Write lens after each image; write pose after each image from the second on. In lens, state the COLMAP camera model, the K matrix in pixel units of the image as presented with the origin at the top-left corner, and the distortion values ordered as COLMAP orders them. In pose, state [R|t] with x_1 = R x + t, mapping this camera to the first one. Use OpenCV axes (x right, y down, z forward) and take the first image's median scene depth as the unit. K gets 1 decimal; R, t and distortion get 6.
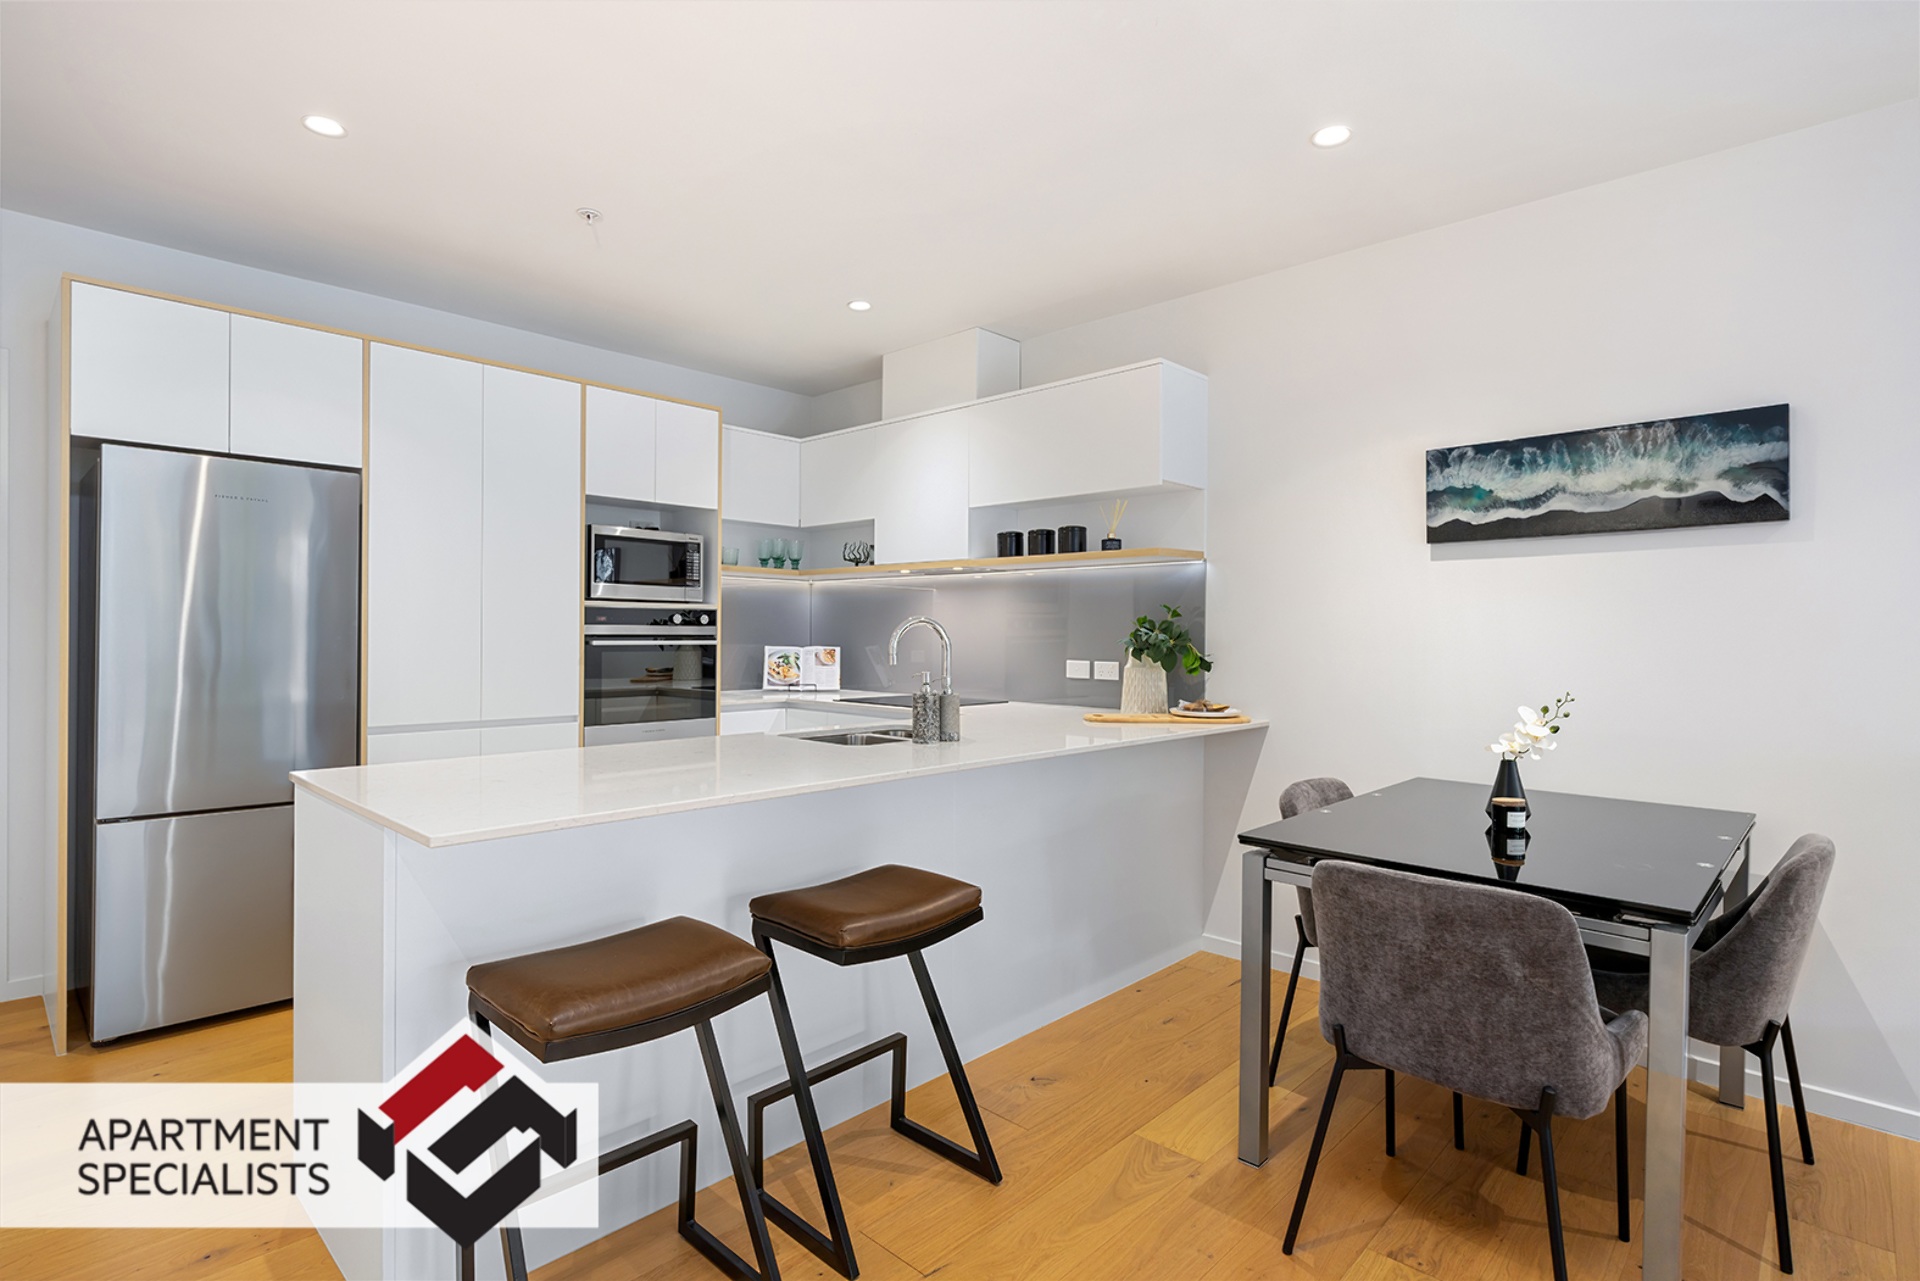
lens RADIAL K [[940.2, 0, 960.3], [0, 940.2, 639.2], [0, 0, 1]] dist [-0.002324, -0.001824]
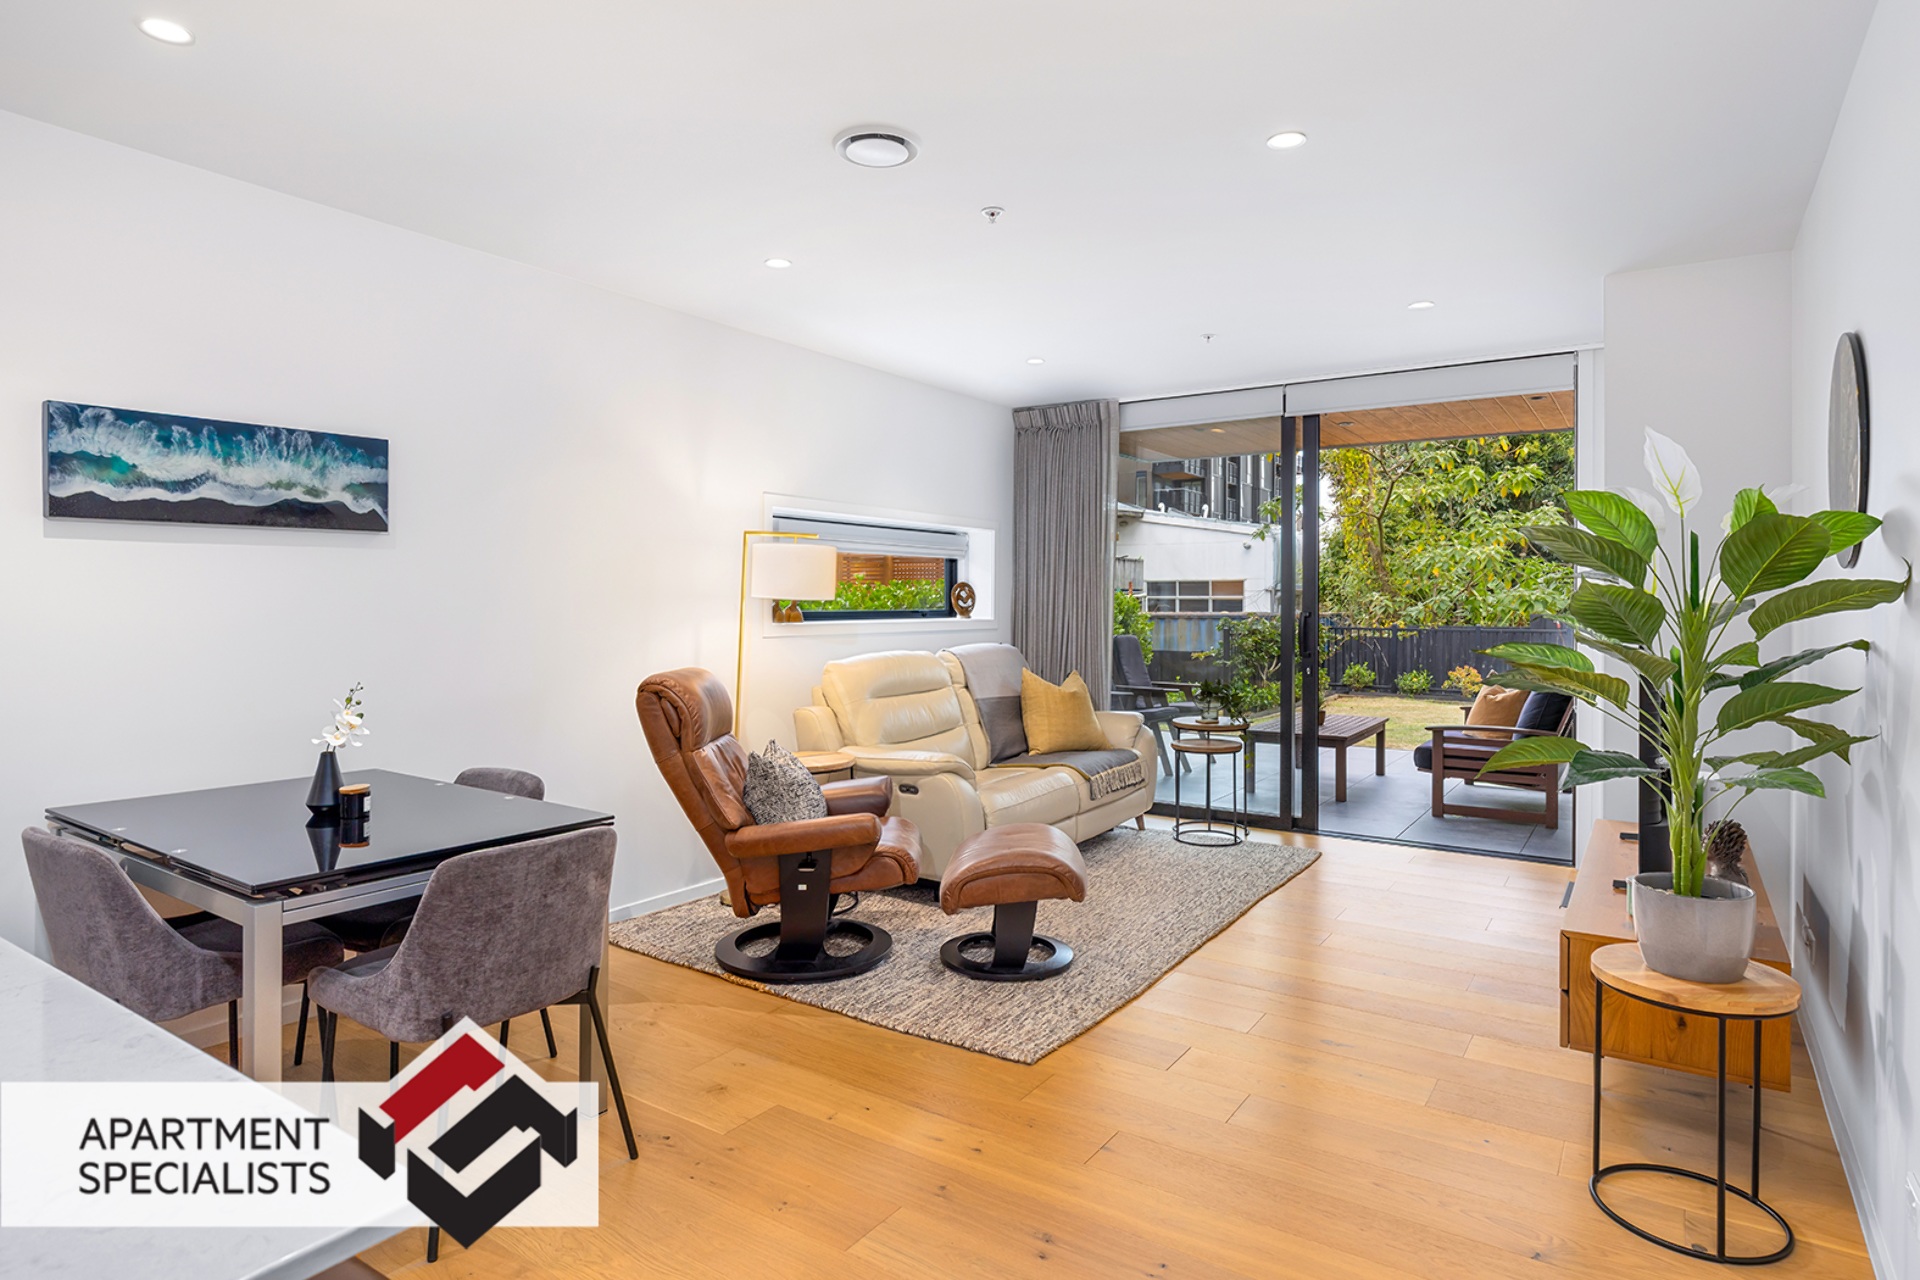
lens RADIAL K [[1048.7, 0, 951.2], [0, 1048.7, 600.4], [0, 0, 1]] dist [0.001410, -0.004049]
pose [[-0.164200, -0.008399, 0.986391, -0.431711], [0.000101, 0.999964, 0.008532, -0.031388], [-0.986427, 0.001501, -0.164193, 0.323830]]
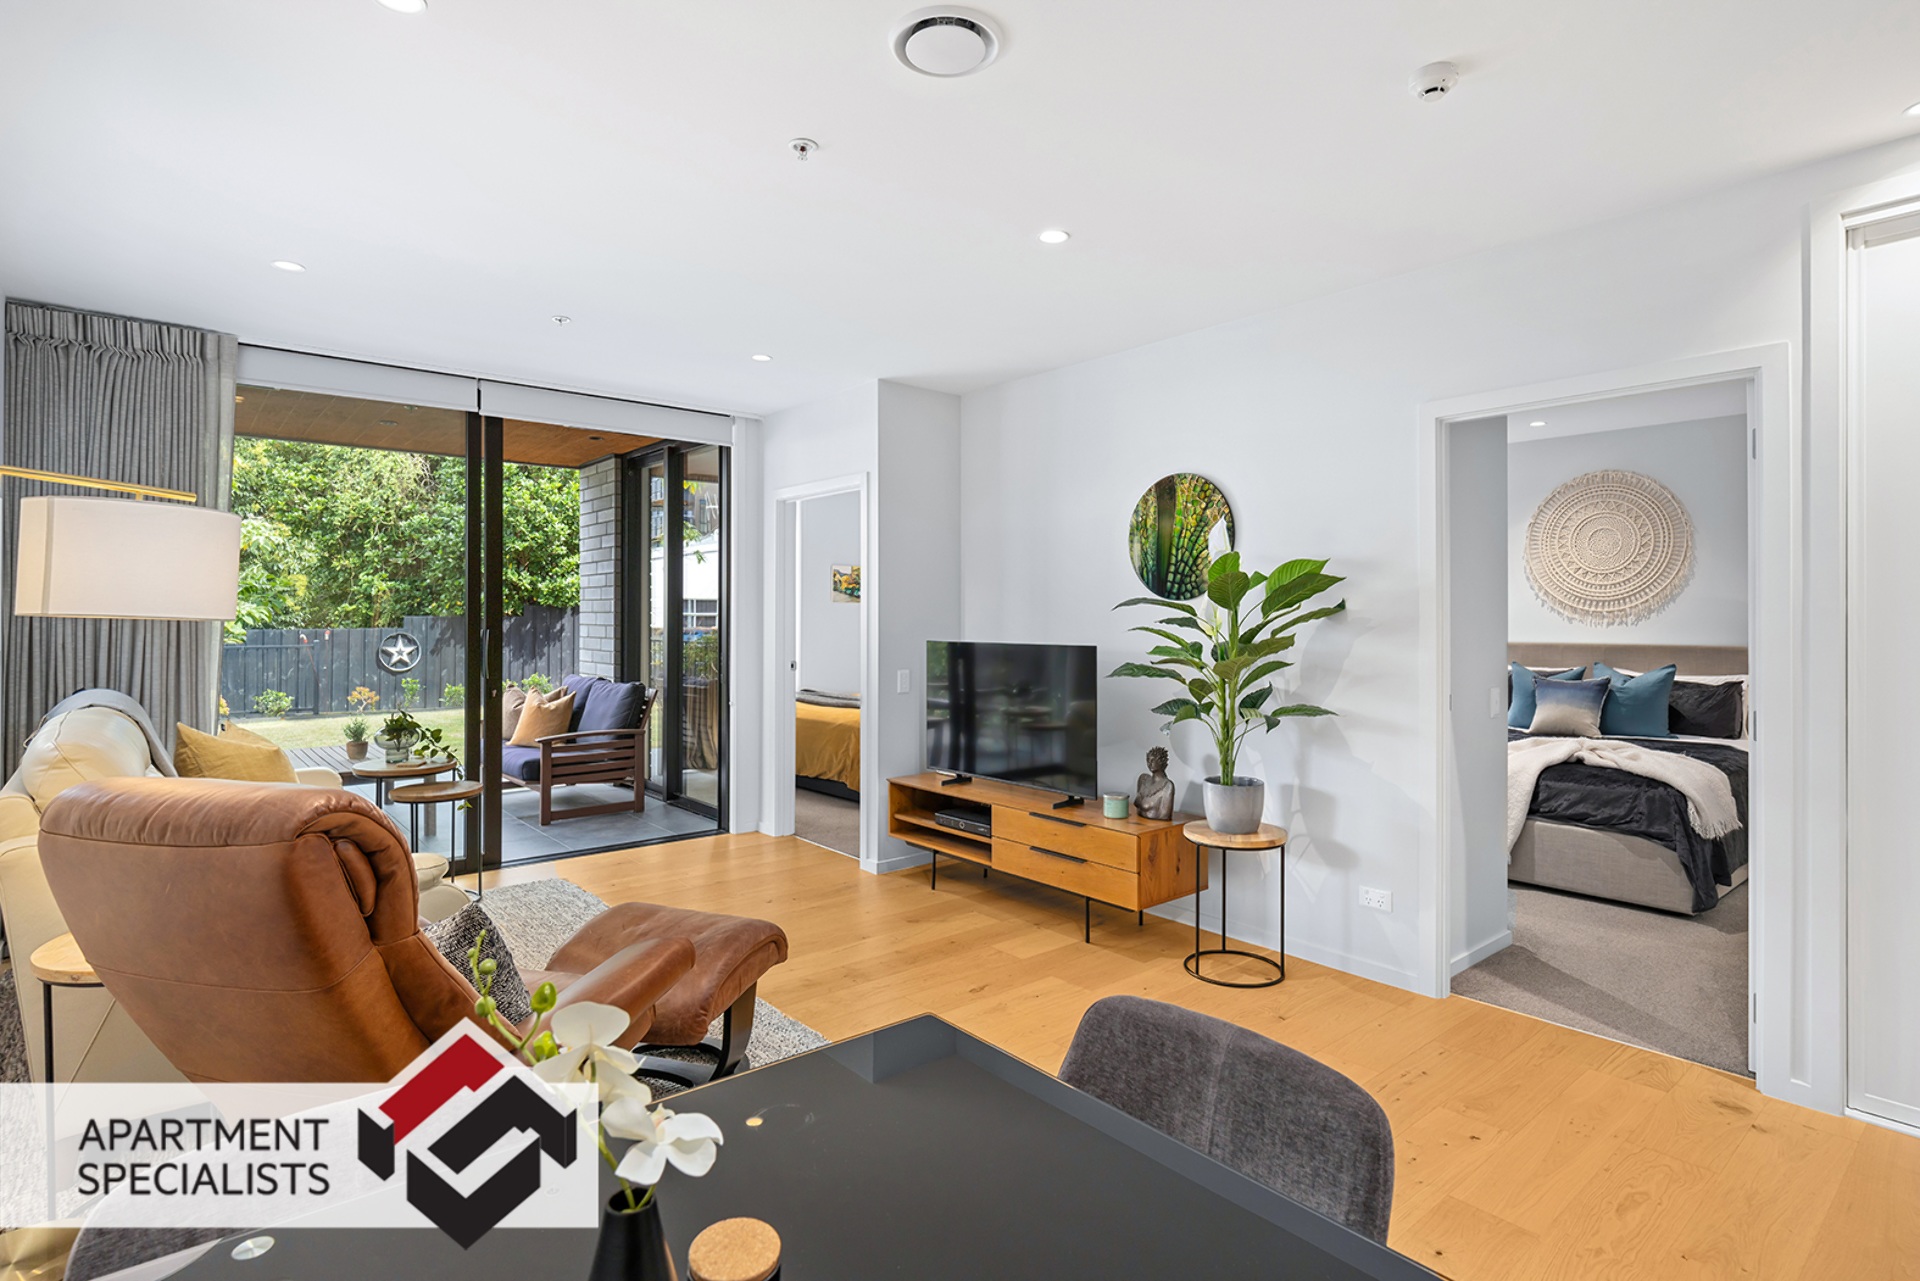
lens RADIAL K [[940.2, 0, 945.6], [0, 940.2, 608.5], [0, 0, 1]] dist [-0.002324, -0.001824]
pose [[-0.995166, -0.005026, 0.098074, 0.315932], [-0.005713, 0.999961, -0.006716, -0.024652], [-0.098037, -0.007244, -0.995156, 0.802391]]
